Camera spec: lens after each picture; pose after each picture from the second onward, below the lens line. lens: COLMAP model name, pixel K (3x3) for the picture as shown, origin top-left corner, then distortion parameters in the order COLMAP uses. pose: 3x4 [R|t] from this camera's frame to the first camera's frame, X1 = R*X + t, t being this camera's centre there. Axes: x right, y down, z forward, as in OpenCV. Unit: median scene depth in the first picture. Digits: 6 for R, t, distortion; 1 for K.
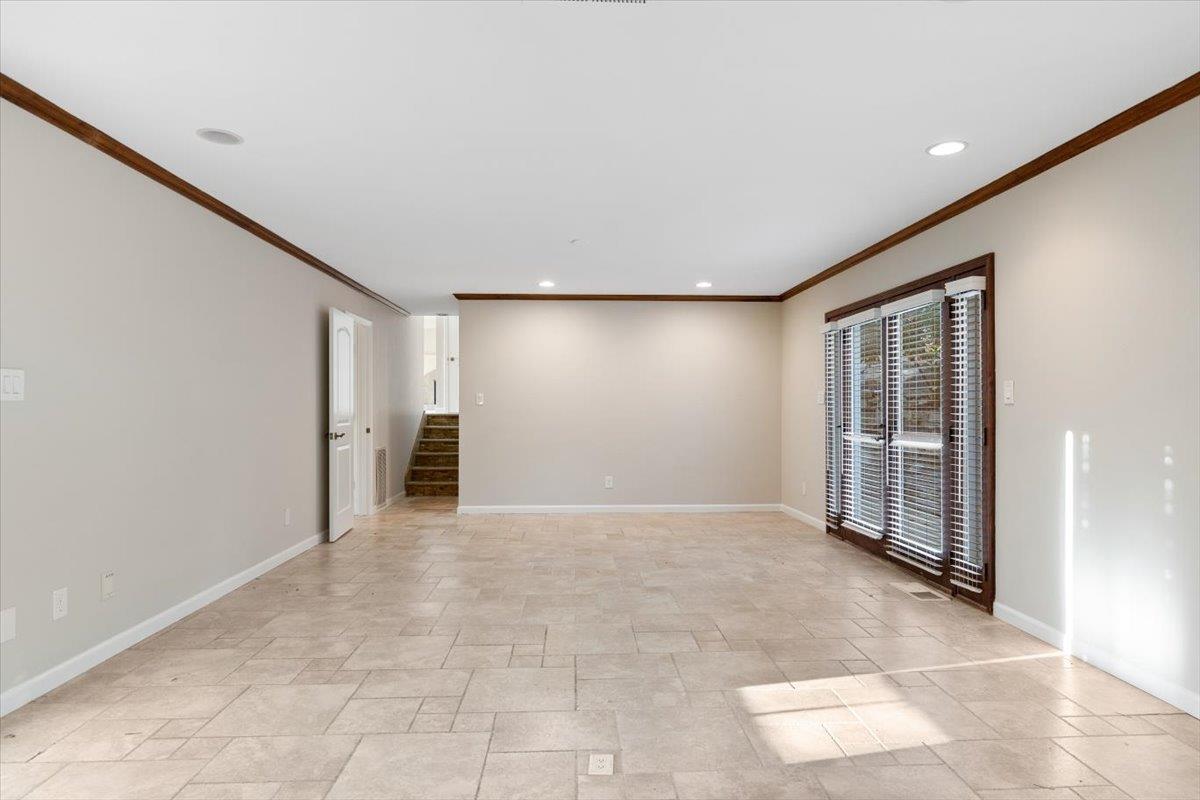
lens RADIAL K [[580.4, 0, 599.6], [0, 580.4, 405.1], [0, 0, 1]] dist [-0.002529, -0.000222]
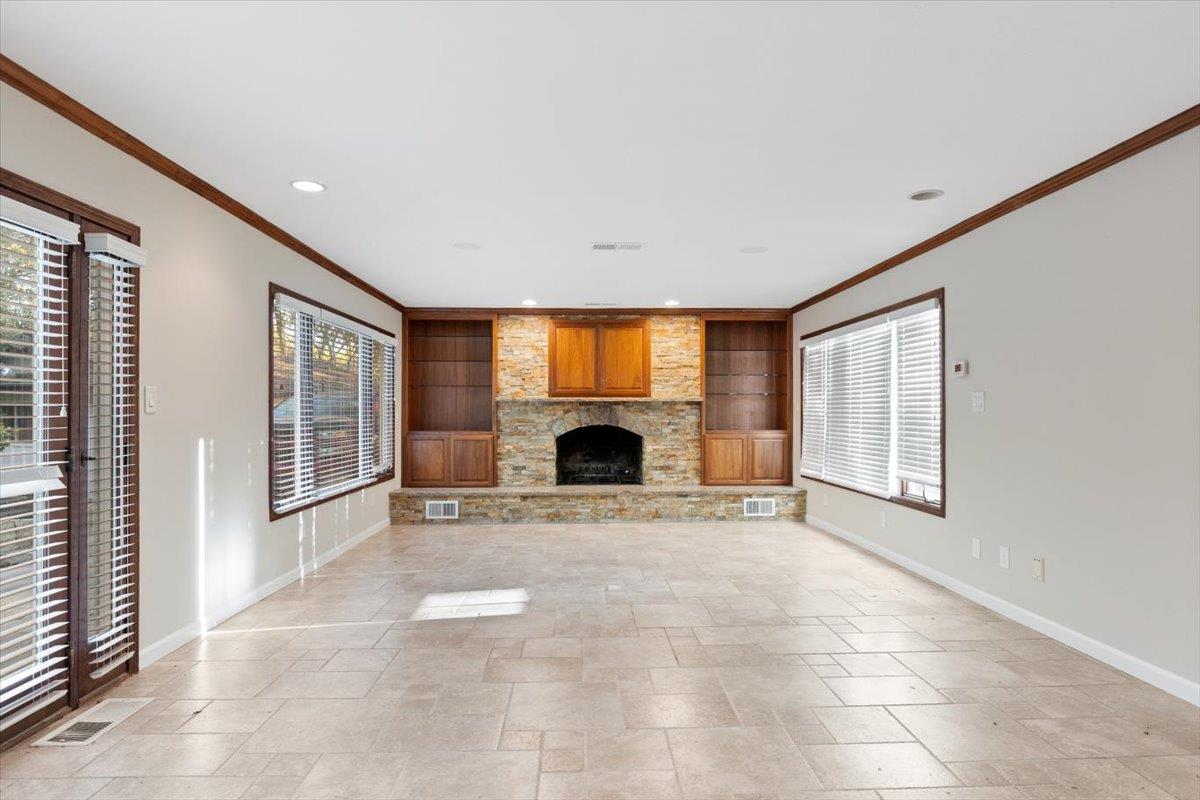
lens RADIAL K [[580.4, 0, 598.8], [0, 580.4, 406.9], [0, 0, 1]] dist [-0.002529, -0.000222]
pose [[-0.999929, 0.000829, 0.011899, 0.022953], [0.000625, 0.999854, -0.017104, 0.004277], [-0.011912, -0.017095, -0.999783, 2.210451]]
